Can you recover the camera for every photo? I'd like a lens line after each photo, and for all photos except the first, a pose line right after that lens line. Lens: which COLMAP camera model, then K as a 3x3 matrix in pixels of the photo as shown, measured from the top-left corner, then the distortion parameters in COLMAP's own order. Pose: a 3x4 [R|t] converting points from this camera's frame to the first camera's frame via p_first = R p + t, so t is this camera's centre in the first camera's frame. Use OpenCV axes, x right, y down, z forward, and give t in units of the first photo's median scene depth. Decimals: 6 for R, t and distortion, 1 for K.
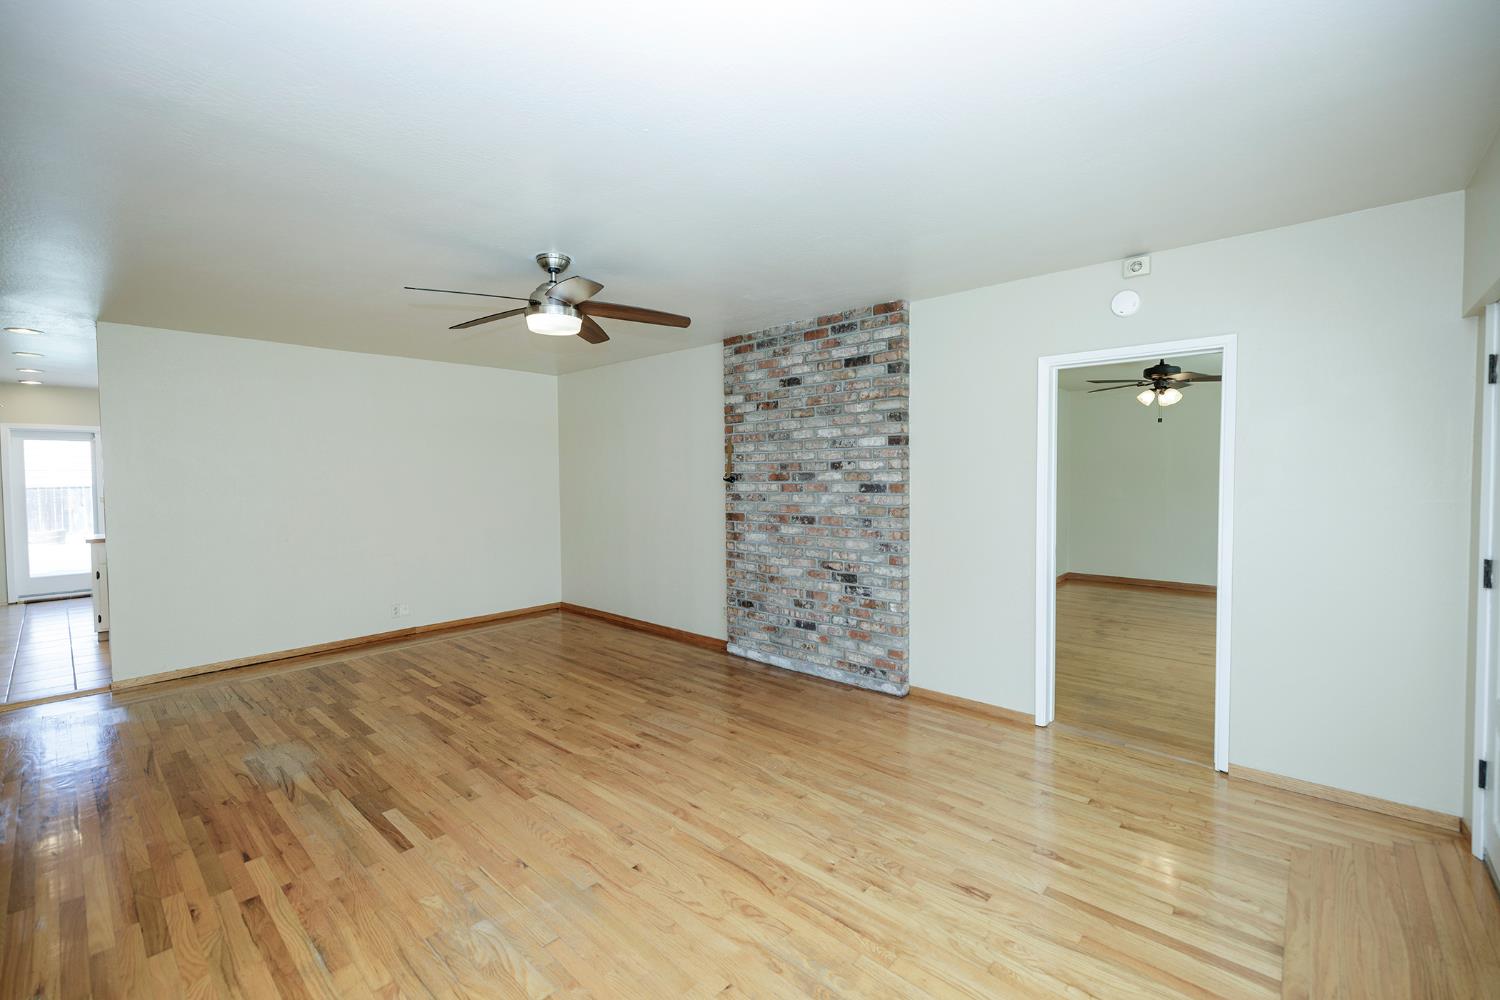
lens RADIAL K [[627.6, 0, 742.5], [0, 627.6, 494.9], [0, 0, 1]] dist [0.000954, -0.000239]
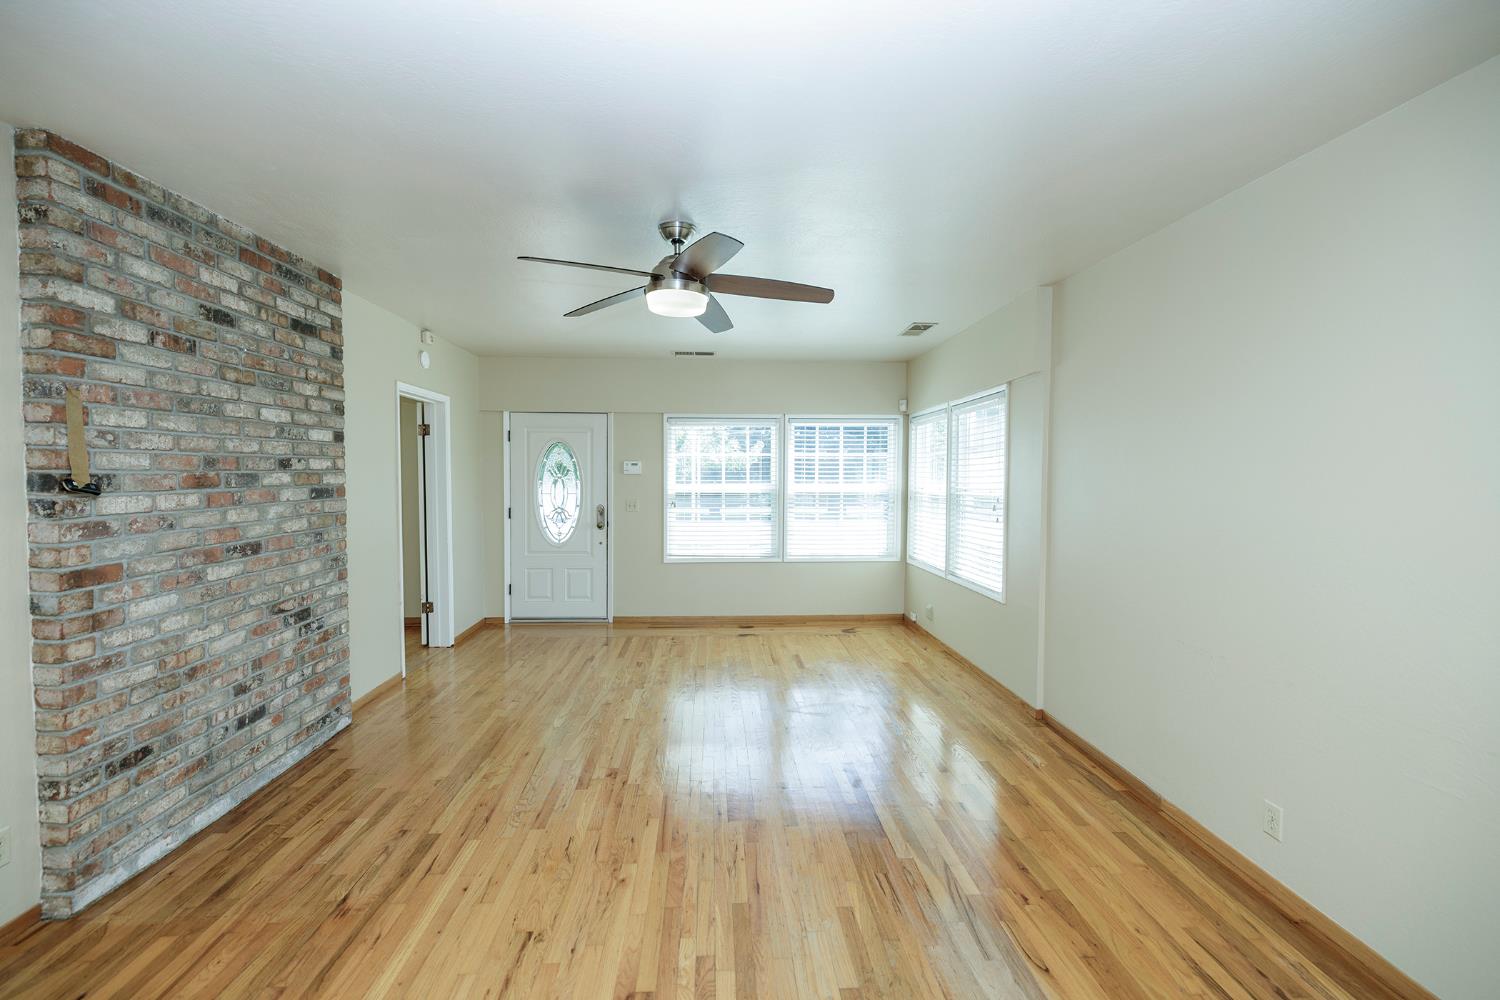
lens RADIAL K [[627.6, 0, 744.6], [0, 627.6, 496.1], [0, 0, 1]] dist [0.000954, -0.000239]
pose [[-0.712103, -0.022931, 0.701700, -0.705162], [0.023432, 0.998133, 0.056398, -0.037125], [-0.701684, 0.056603, -0.710236, 1.122354]]
